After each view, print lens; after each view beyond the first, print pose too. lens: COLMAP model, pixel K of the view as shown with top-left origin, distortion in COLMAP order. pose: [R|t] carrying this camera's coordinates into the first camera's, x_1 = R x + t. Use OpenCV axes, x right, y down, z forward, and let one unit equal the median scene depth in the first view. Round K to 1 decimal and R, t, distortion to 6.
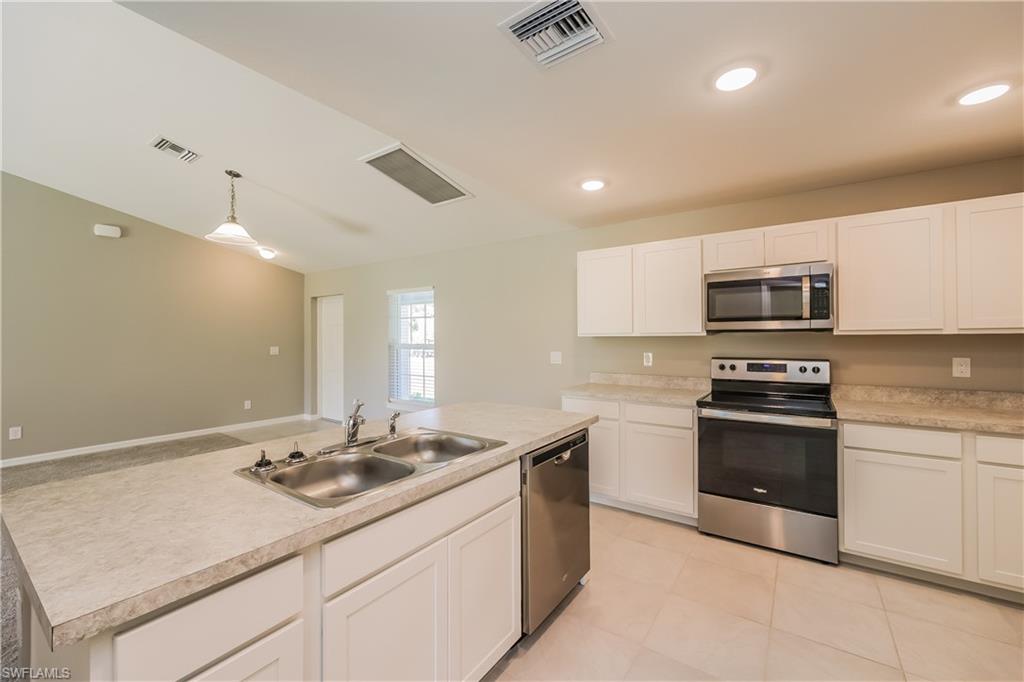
lens RADIAL K [[414.2, 0, 513.6], [0, 414.2, 337.1], [0, 0, 1]] dist [0.002105, -0.000119]
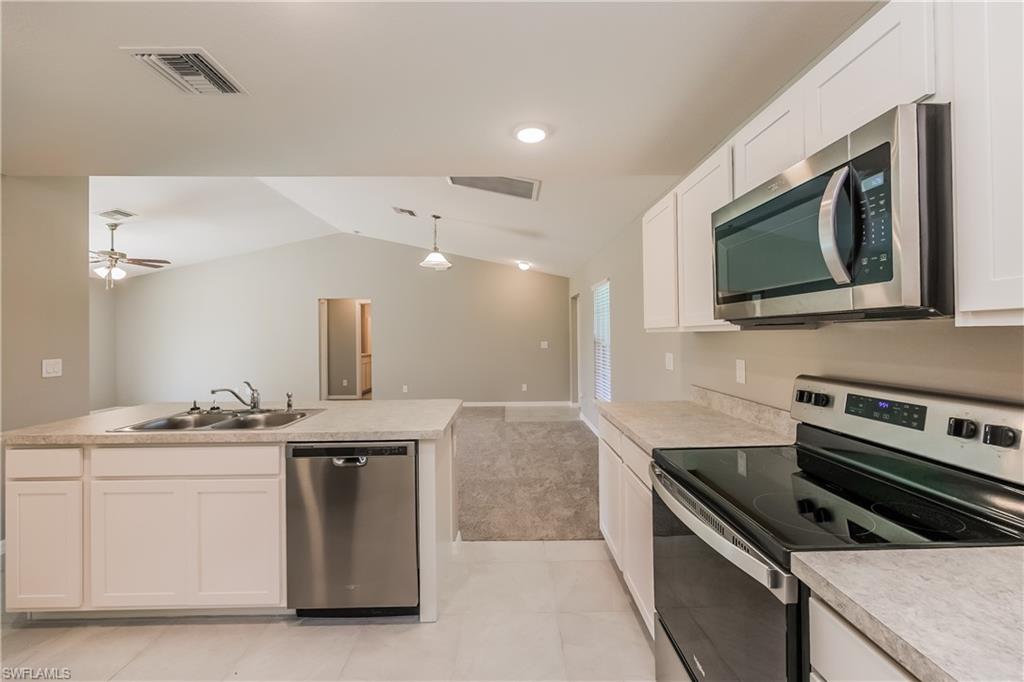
lens RADIAL K [[413.7, 0, 512.0], [0, 413.7, 341.0], [0, 0, 1]] dist [-0.011366, -0.000120]
pose [[0.584710, 0.008664, -0.811196, 0.442671], [0.010504, 0.999778, 0.018249, -0.002176], [0.811174, -0.019191, 0.584490, 0.296084]]
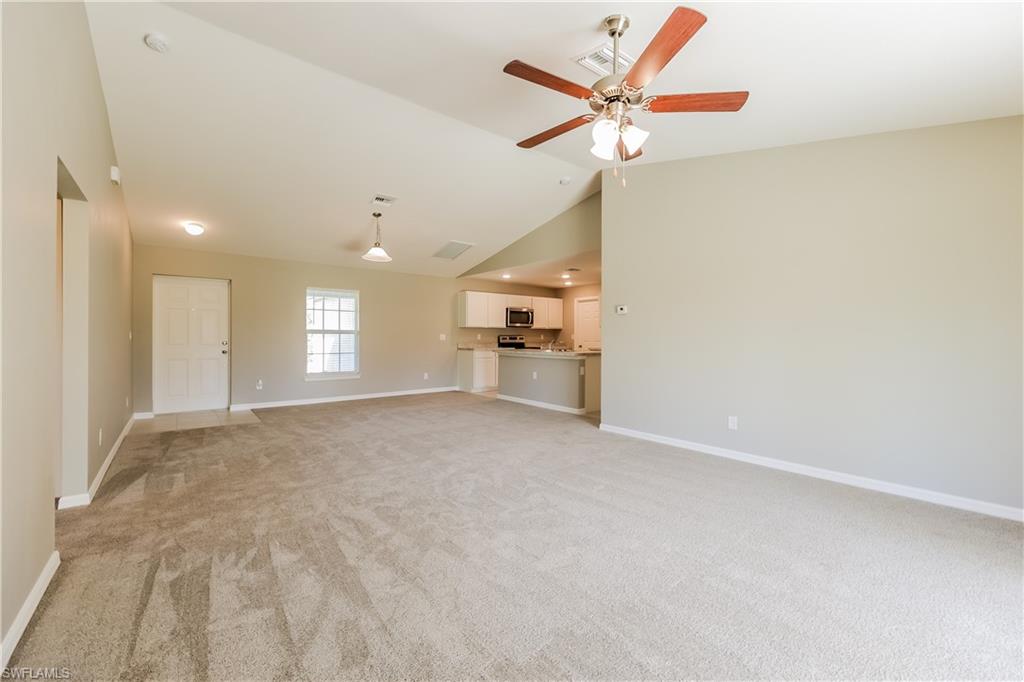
lens RADIAL K [[414.2, 0, 513.6], [0, 414.2, 337.1], [0, 0, 1]] dist [0.002105, -0.000119]
pose [[0.277418, 0.004460, 0.960739, -1.503278], [-0.005680, 0.999979, -0.003002, 0.045152], [-0.960732, -0.004624, 0.277438, 0.069561]]
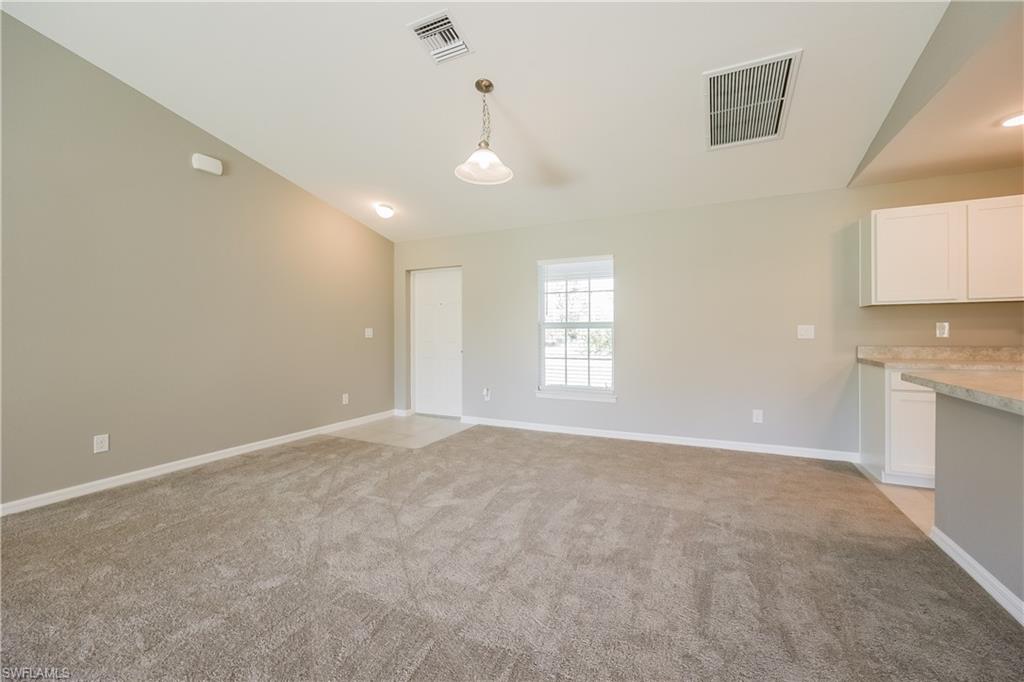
lens RADIAL K [[414.2, 0, 513.6], [0, 414.2, 337.1], [0, 0, 1]] dist [0.002105, -0.000119]
pose [[0.985974, -0.003839, 0.166857, -0.565075], [0.002038, 0.999938, 0.010963, 0.042342], [-0.166889, -0.010469, 0.985920, 0.182561]]
